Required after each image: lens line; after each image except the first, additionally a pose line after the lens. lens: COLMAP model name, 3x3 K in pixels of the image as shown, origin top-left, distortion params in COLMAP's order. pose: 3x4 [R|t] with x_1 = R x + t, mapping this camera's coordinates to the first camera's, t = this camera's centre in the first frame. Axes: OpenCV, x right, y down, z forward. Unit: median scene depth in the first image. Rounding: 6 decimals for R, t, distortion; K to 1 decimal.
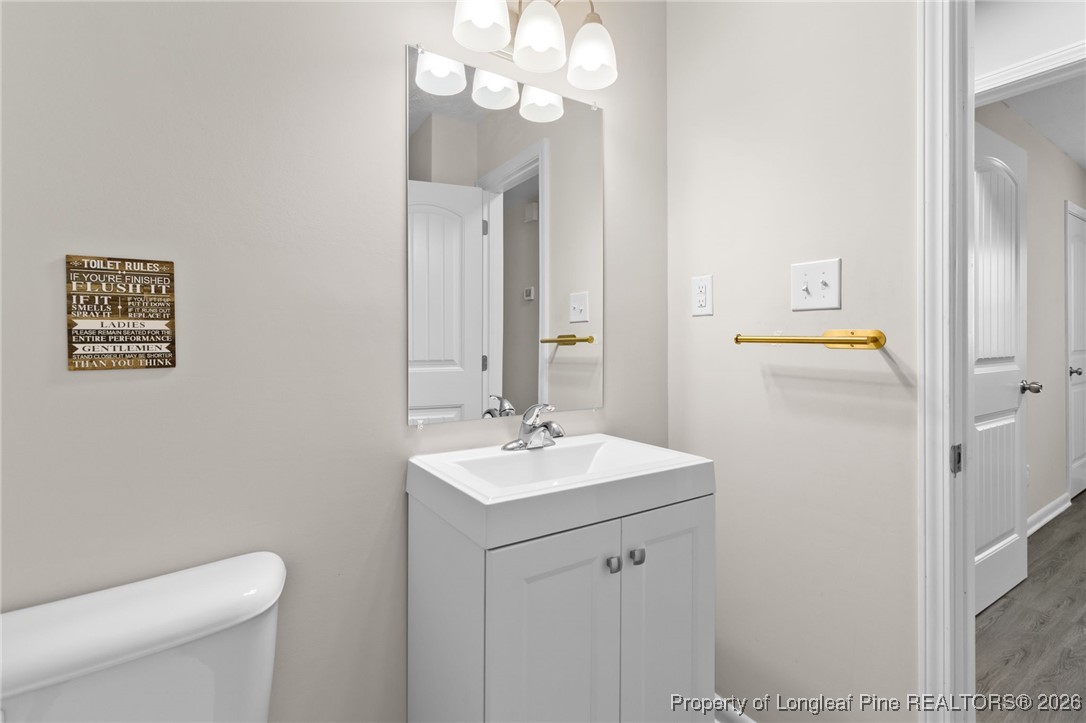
lens RADIAL K [[502.1, 0, 545.4], [0, 502.1, 352.0], [0, 0, 1]] dist [0.000236, 0.000205]
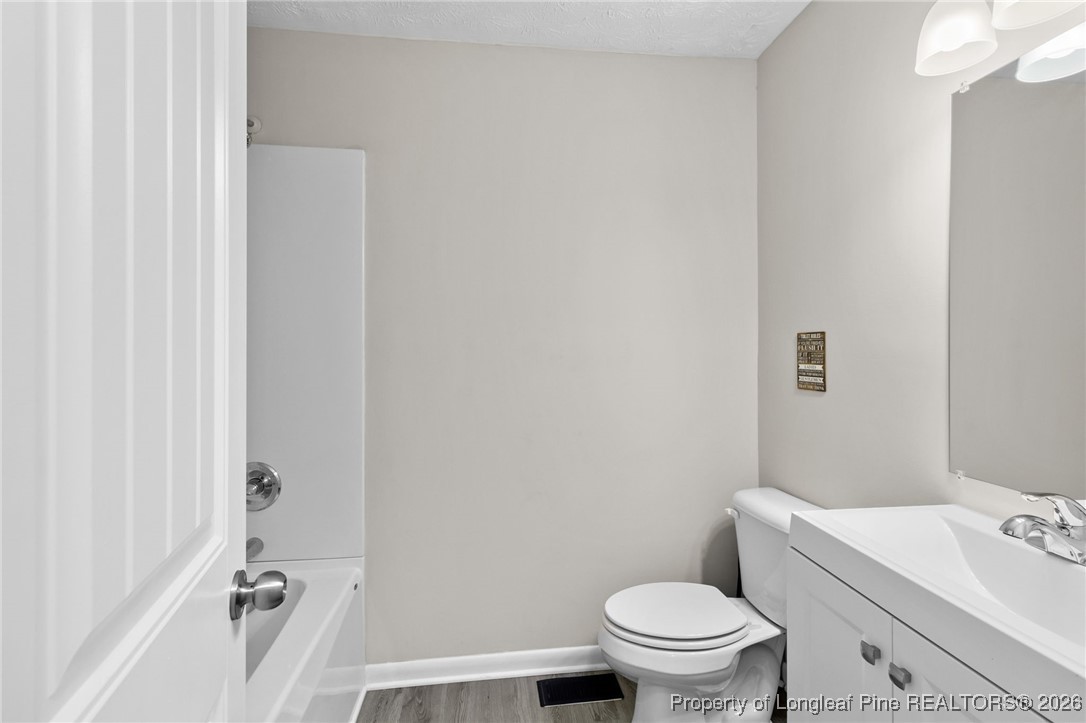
lens RADIAL K [[502.1, 0, 545.2], [0, 502.1, 354.0], [0, 0, 1]] dist [0.000236, 0.000205]
pose [[-0.461622, 0.019519, -0.886862, 1.274029], [-0.003872, 0.999704, 0.024019, -0.141048], [0.887068, 0.014522, -0.461410, 0.952039]]
